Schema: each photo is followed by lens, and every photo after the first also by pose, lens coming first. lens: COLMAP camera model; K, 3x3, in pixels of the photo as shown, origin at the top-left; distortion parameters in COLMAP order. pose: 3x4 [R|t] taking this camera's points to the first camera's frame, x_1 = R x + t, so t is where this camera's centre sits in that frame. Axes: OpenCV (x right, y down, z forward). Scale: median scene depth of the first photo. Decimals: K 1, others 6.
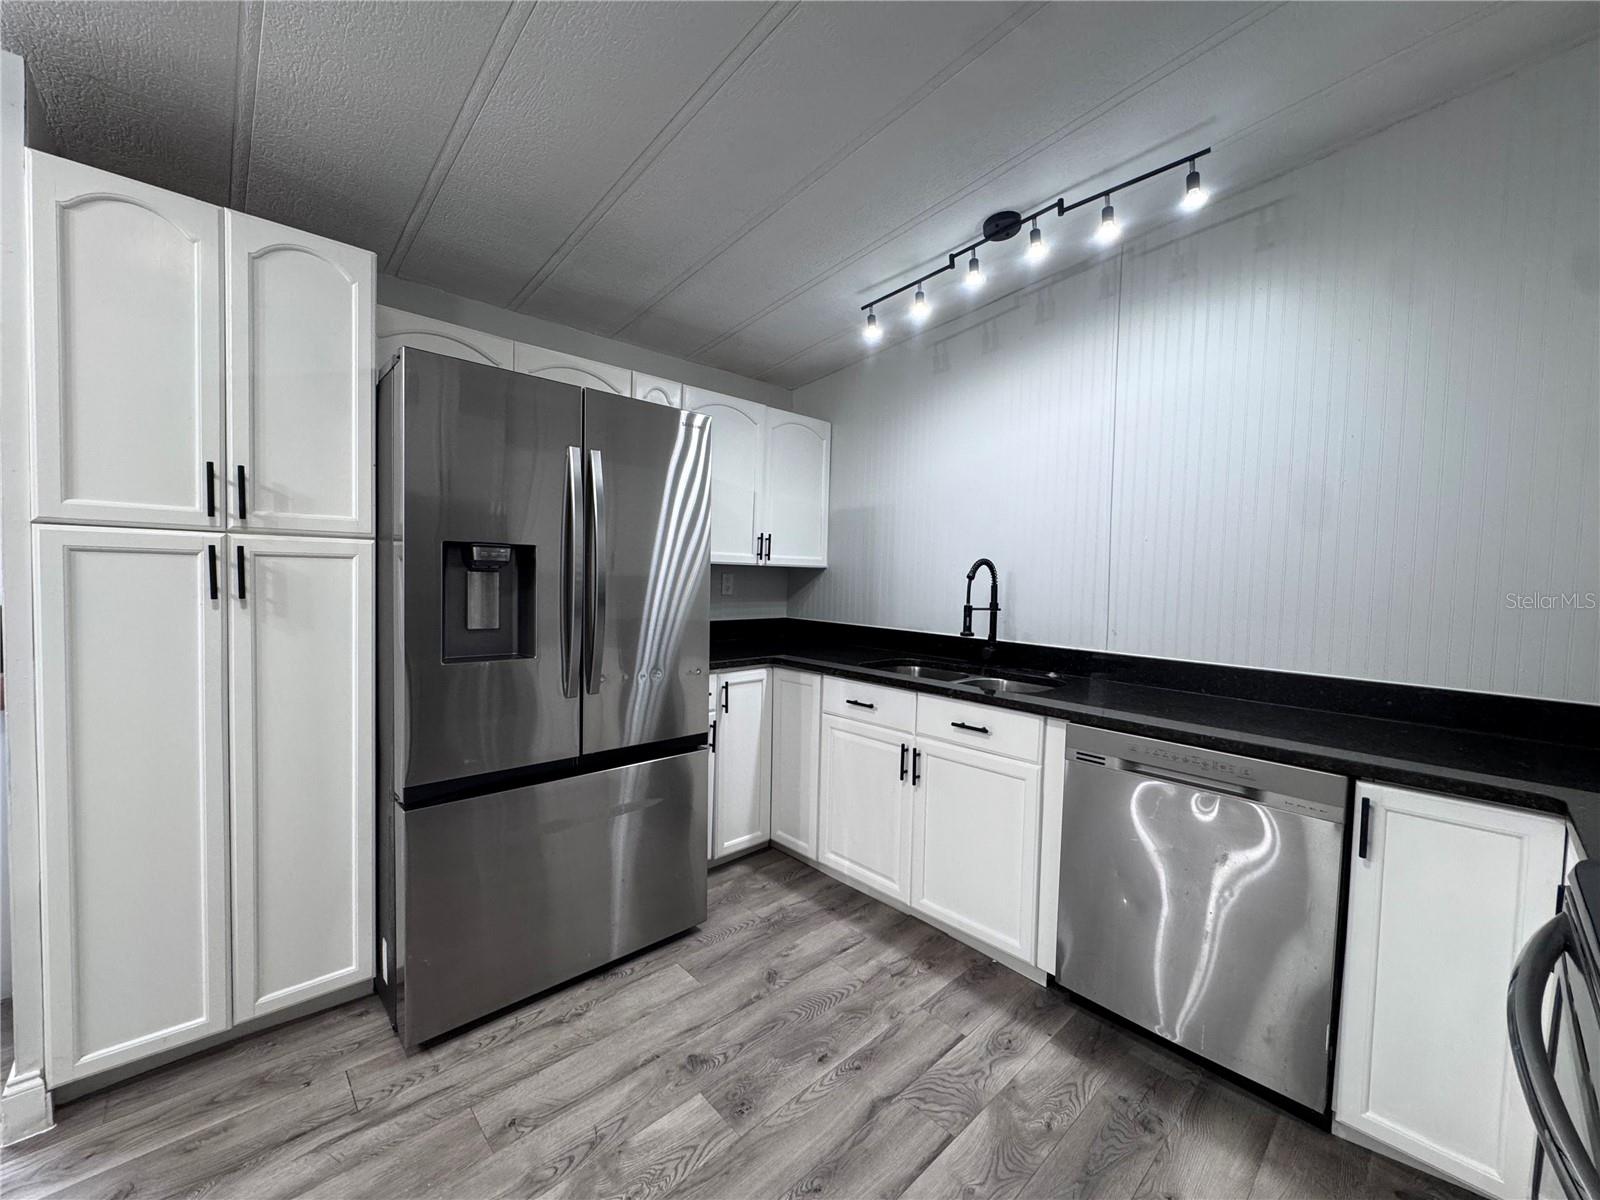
lens RADIAL K [[637.4, 0, 798.9], [0, 637.4, 599.5], [0, 0, 1]] dist [-0.003843, 0.000384]
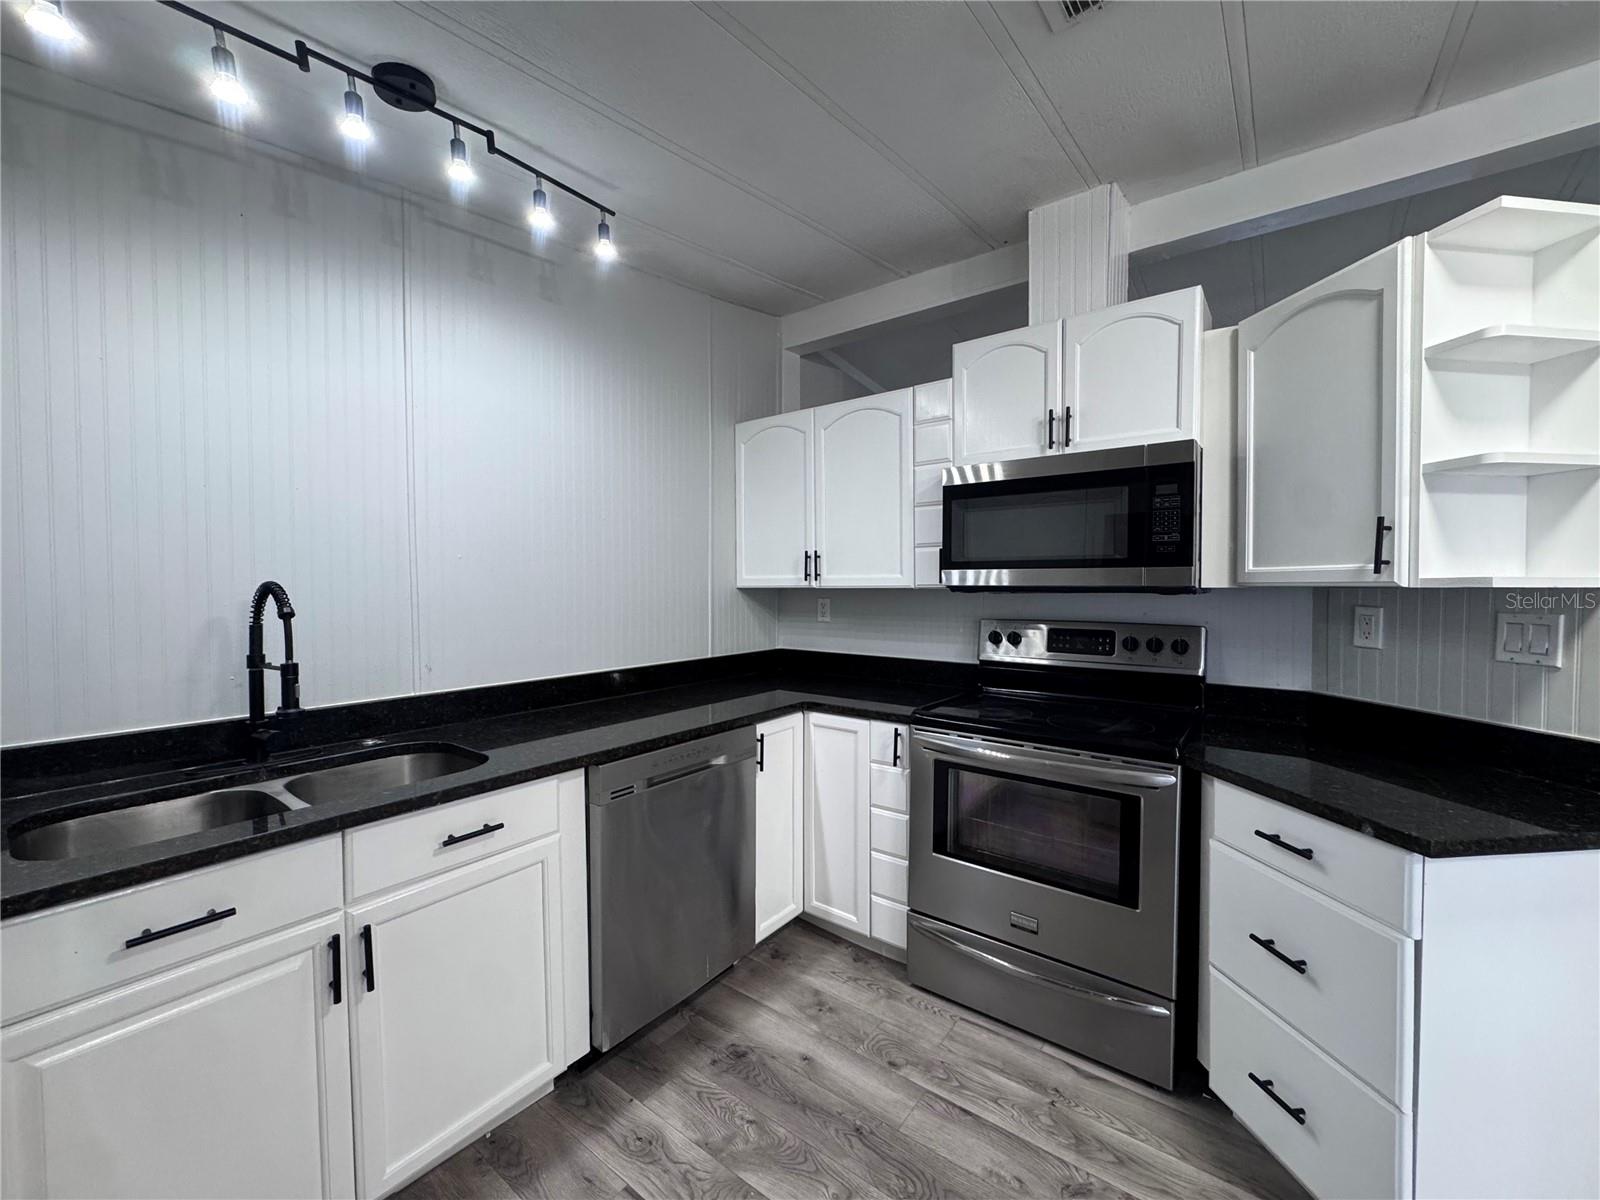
lens RADIAL K [[637.4, 0, 802.5], [0, 637.4, 599.3], [0, 0, 1]] dist [-0.003843, 0.000384]
pose [[-0.168162, -0.053350, 0.984315, -0.525302], [0.040304, 0.997327, 0.060941, -0.091221], [-0.984935, 0.049920, -0.165562, 0.878494]]
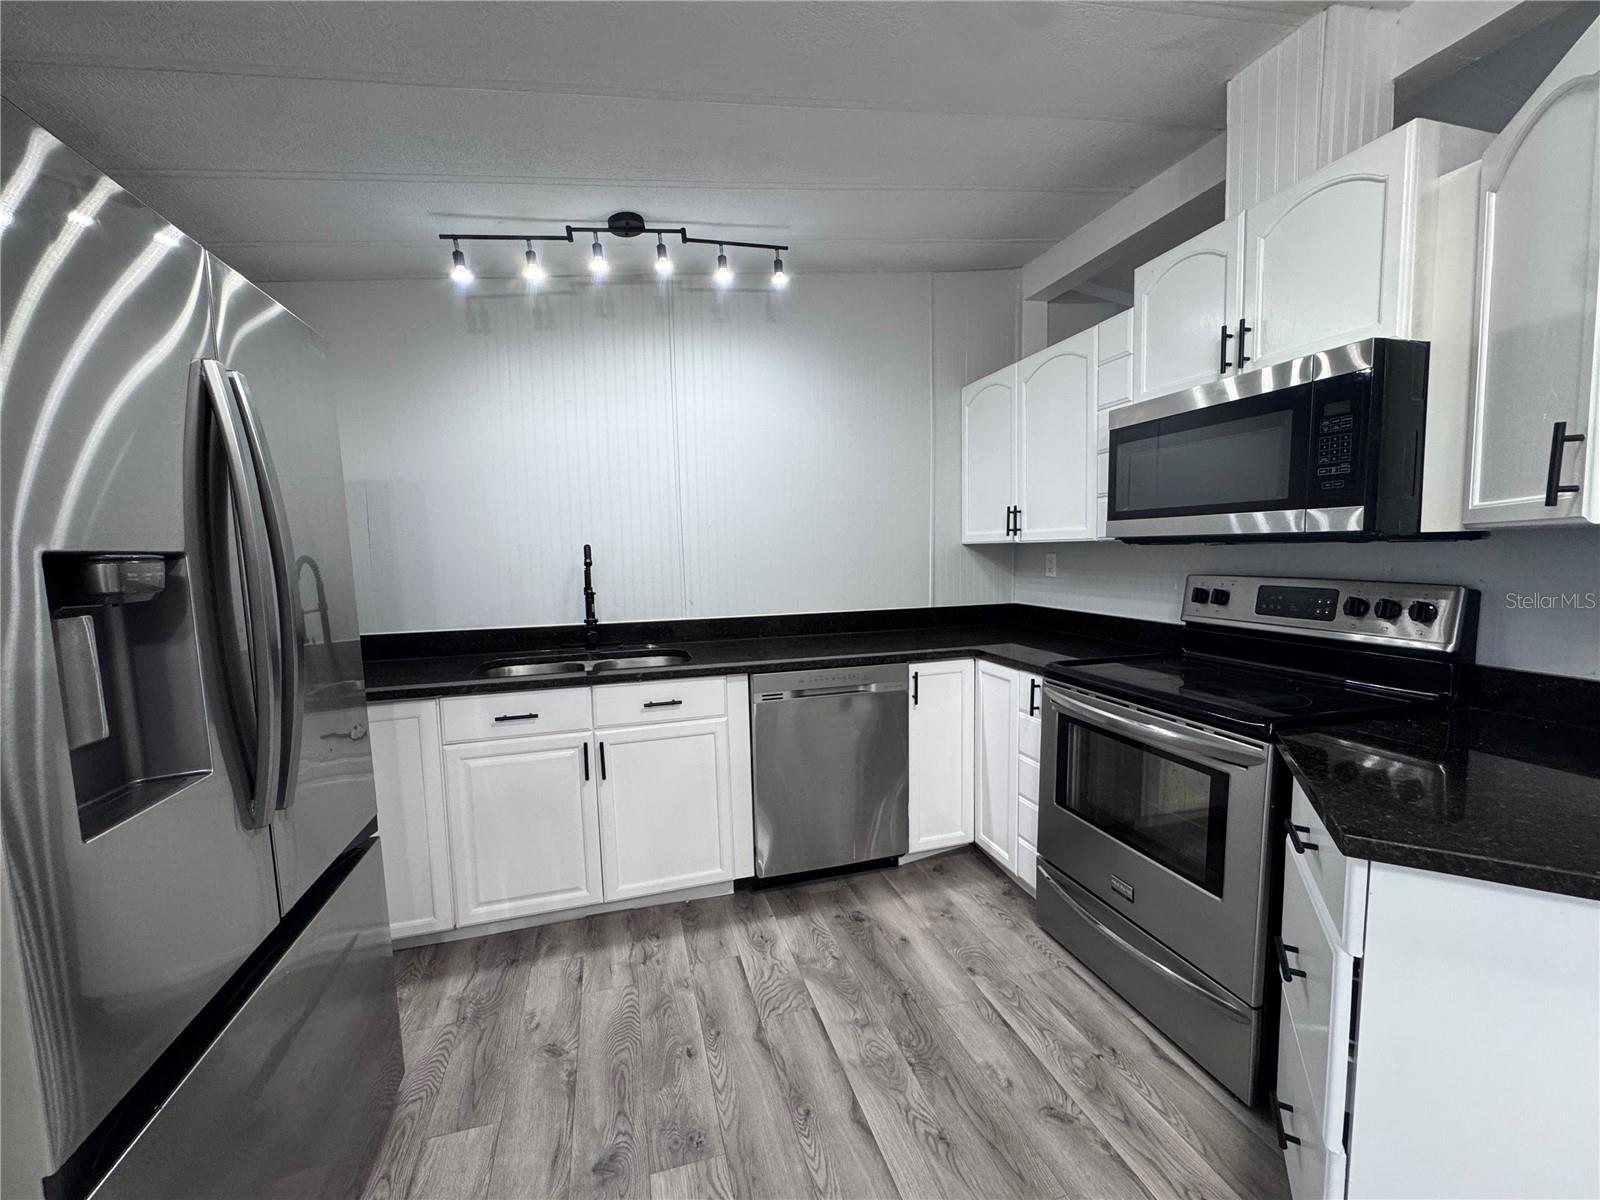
lens RADIAL K [[637.4, 0, 799.2], [0, 637.4, 599.4], [0, 0, 1]] dist [-0.003843, 0.000384]
pose [[0.447994, -0.109191, 0.887344, -0.656843], [0.071621, 0.993707, 0.086120, -0.058213], [-0.891163, 0.024972, 0.452995, 0.355117]]
